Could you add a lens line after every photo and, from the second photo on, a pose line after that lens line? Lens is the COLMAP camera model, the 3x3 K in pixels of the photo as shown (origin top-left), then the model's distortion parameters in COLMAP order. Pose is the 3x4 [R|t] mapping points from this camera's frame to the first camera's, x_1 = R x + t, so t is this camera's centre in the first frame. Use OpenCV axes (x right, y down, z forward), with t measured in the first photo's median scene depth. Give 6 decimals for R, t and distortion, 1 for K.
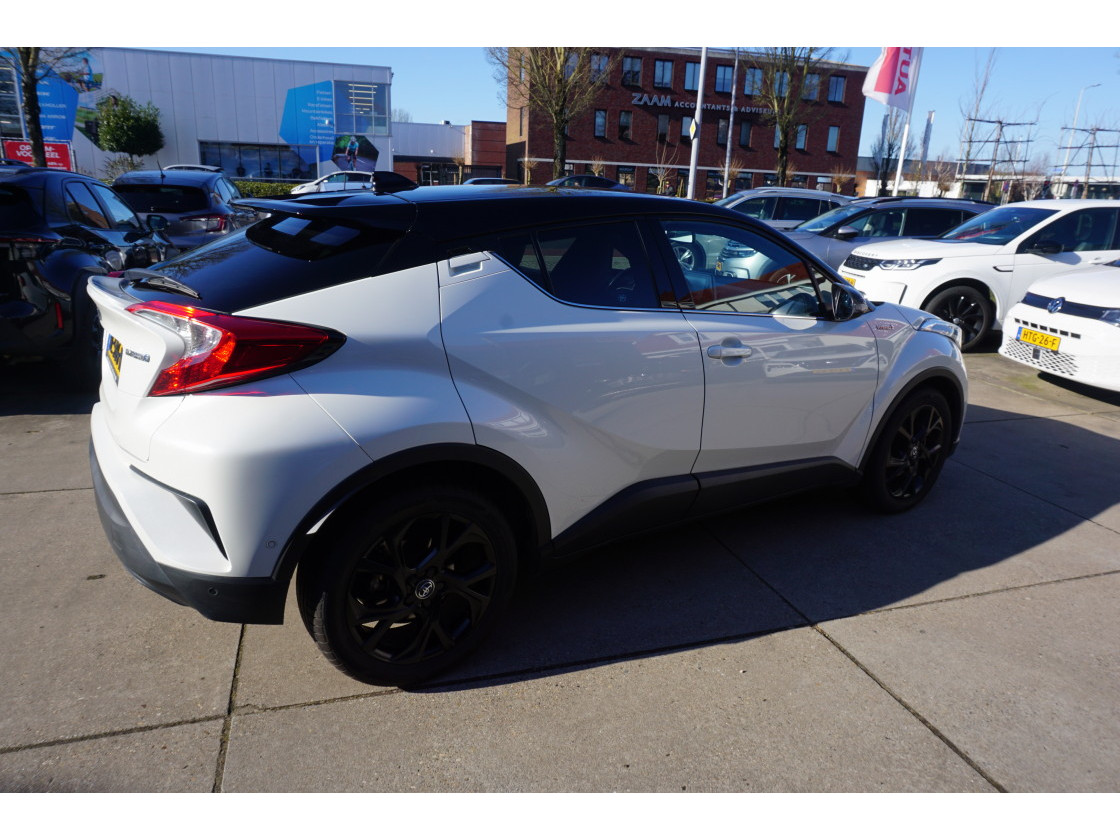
lens RADIAL K [[772.9, 0, 552.2], [0, 772.9, 425.2], [0, 0, 1]] dist [-0.015676, 0.005640]
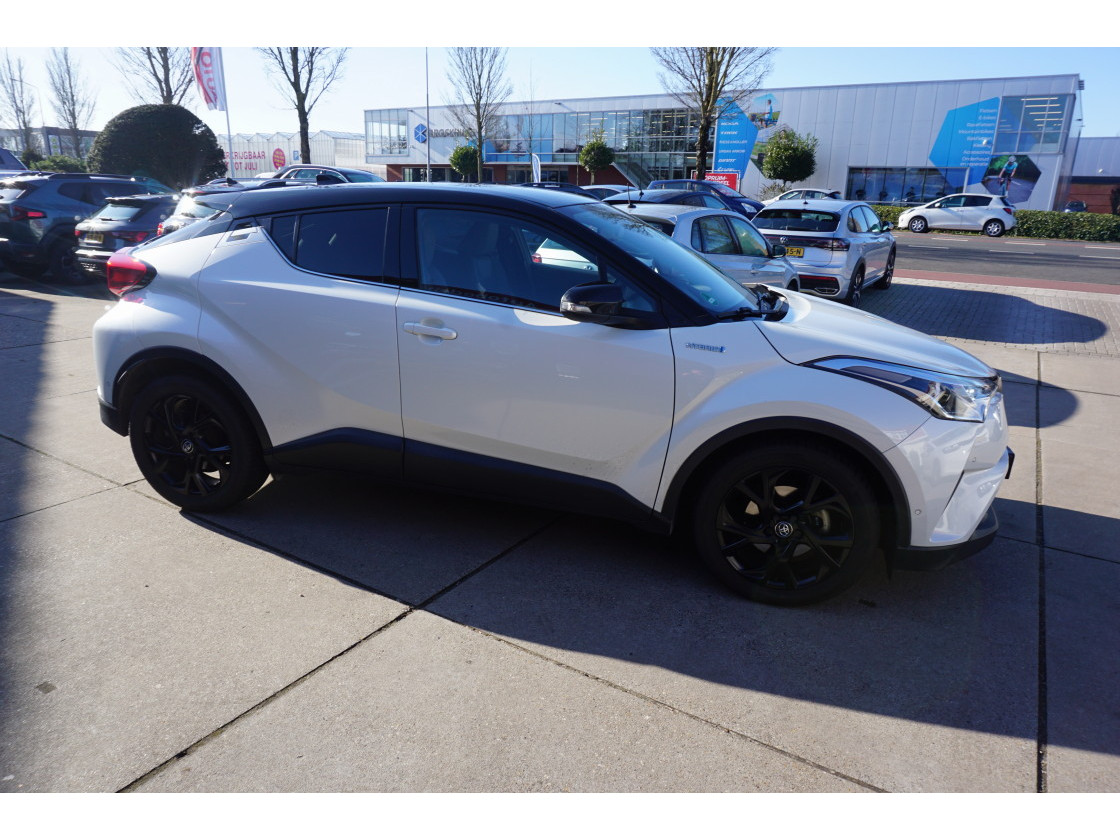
lens RADIAL K [[772.9, 0, 550.5], [0, 772.9, 415.8], [0, 0, 1]] dist [-0.015676, 0.005640]
pose [[0.629593, 0.200454, -0.750620, 0.138960], [-0.234369, 0.970137, 0.062496, -0.010627], [0.740732, 0.136575, 0.657772, 0.052925]]
